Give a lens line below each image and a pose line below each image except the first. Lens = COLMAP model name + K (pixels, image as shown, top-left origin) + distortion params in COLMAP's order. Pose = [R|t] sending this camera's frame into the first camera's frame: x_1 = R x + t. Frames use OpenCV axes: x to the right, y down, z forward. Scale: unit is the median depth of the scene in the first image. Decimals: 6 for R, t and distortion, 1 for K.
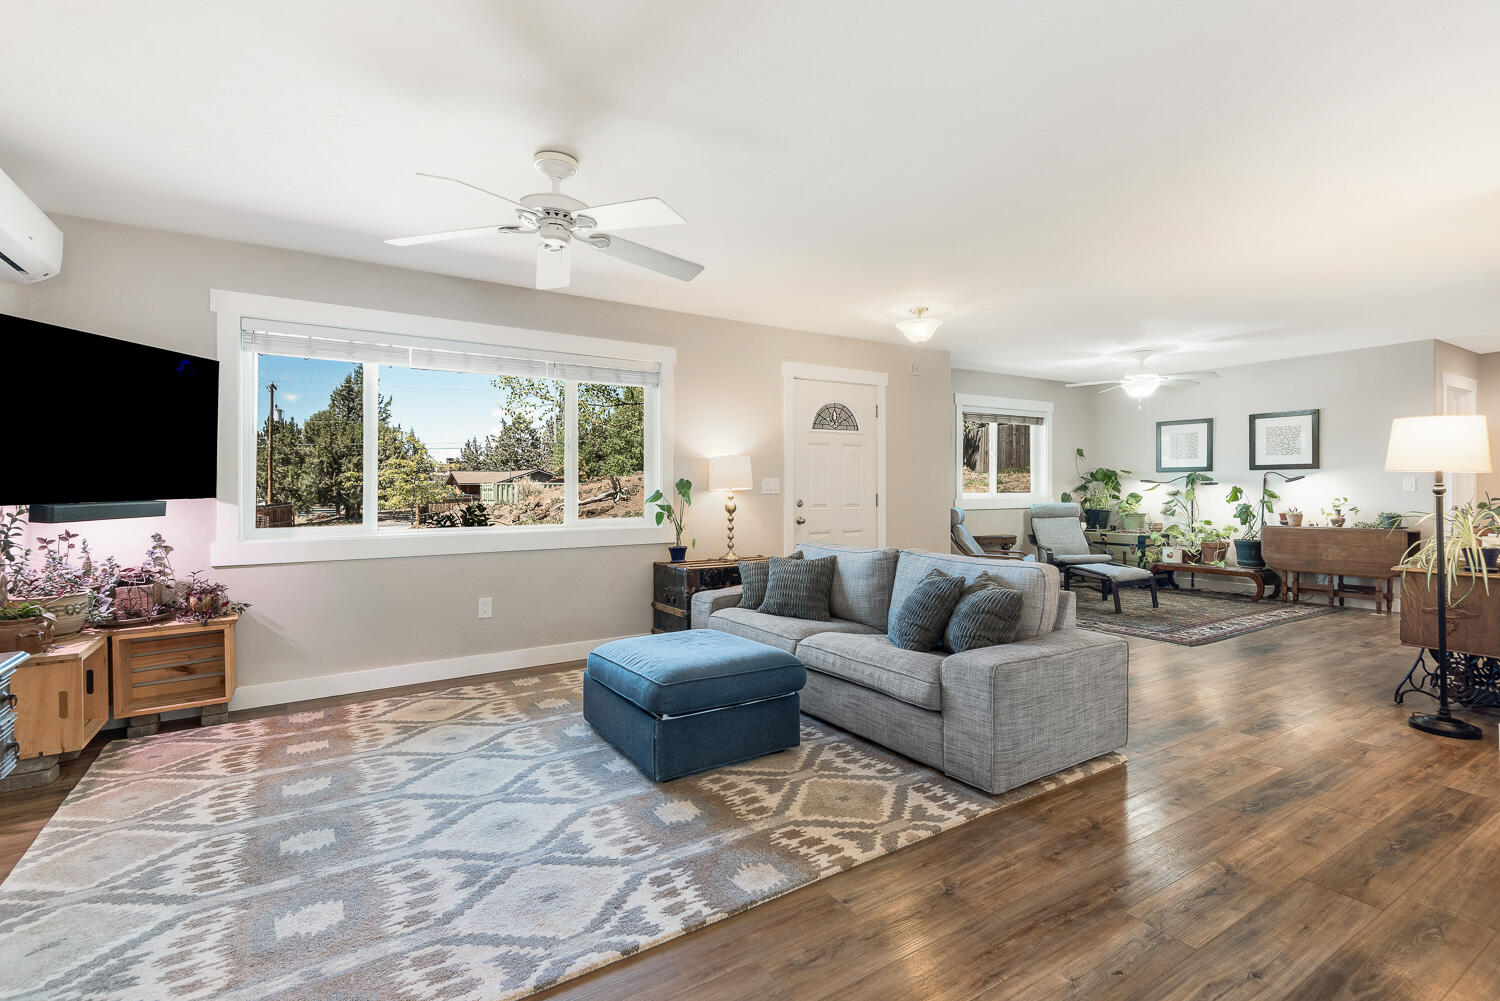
lens RADIAL K [[698.9, 0, 747.5], [0, 698.9, 494.5], [0, 0, 1]] dist [0.031921, -0.002941]
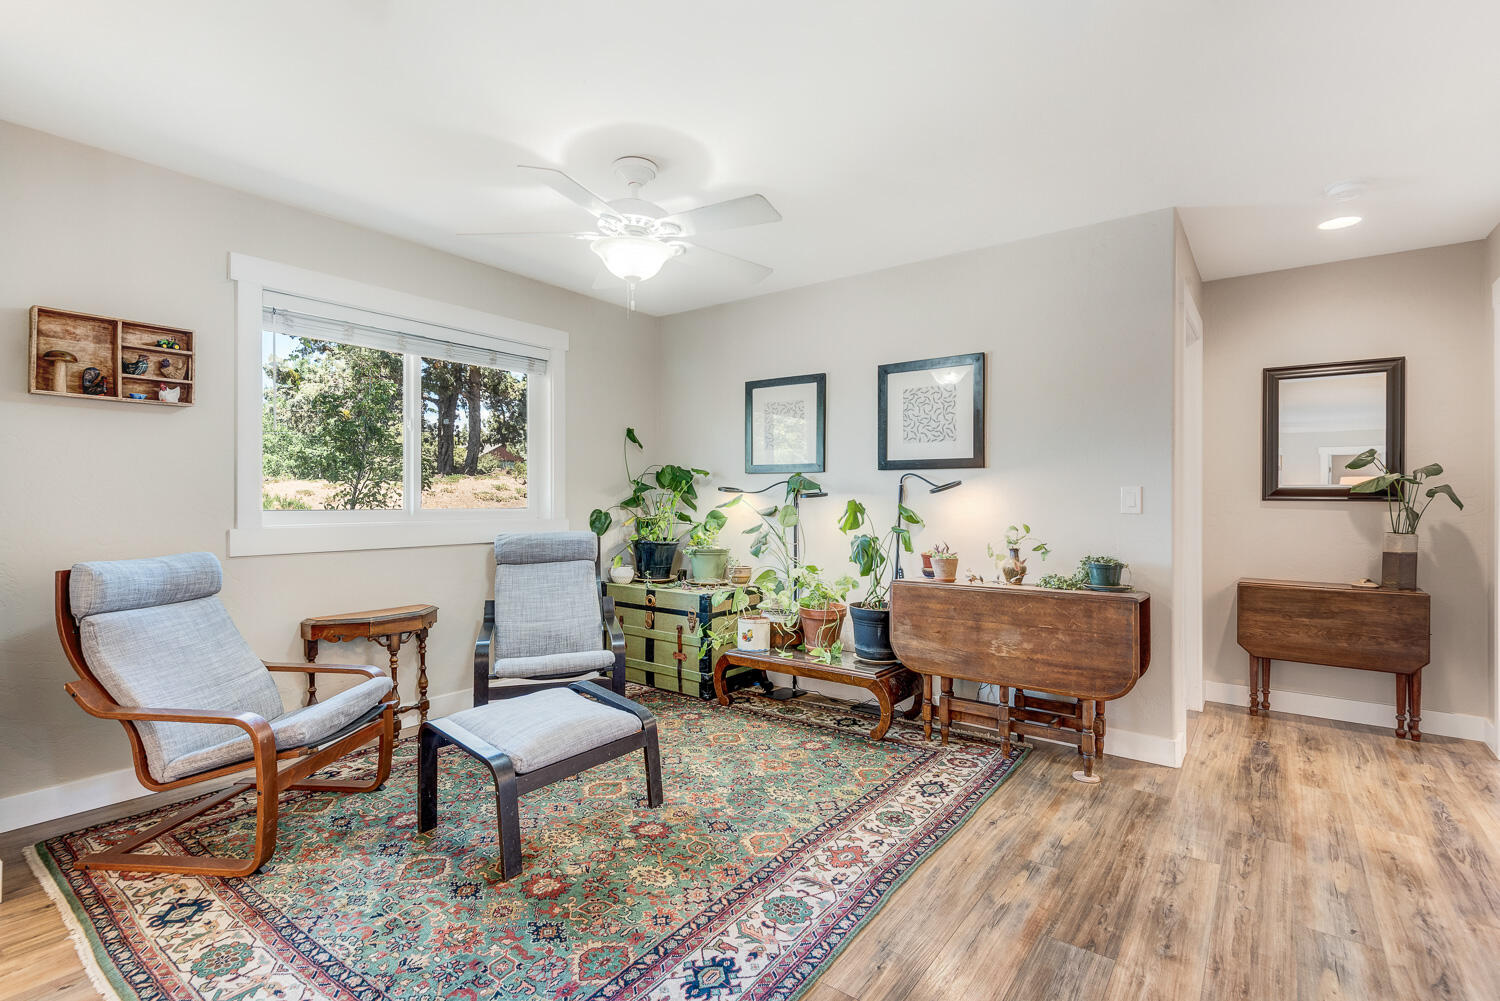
lens RADIAL K [[698.9, 0, 745.4], [0, 698.9, 500.5], [0, 0, 1]] dist [0.031921, -0.002941]
pose [[0.937311, 0.005780, 0.348447, 0.414397], [-0.004023, 0.999975, -0.005766, -0.007818], [-0.348472, 0.004003, 0.937311, 0.522327]]
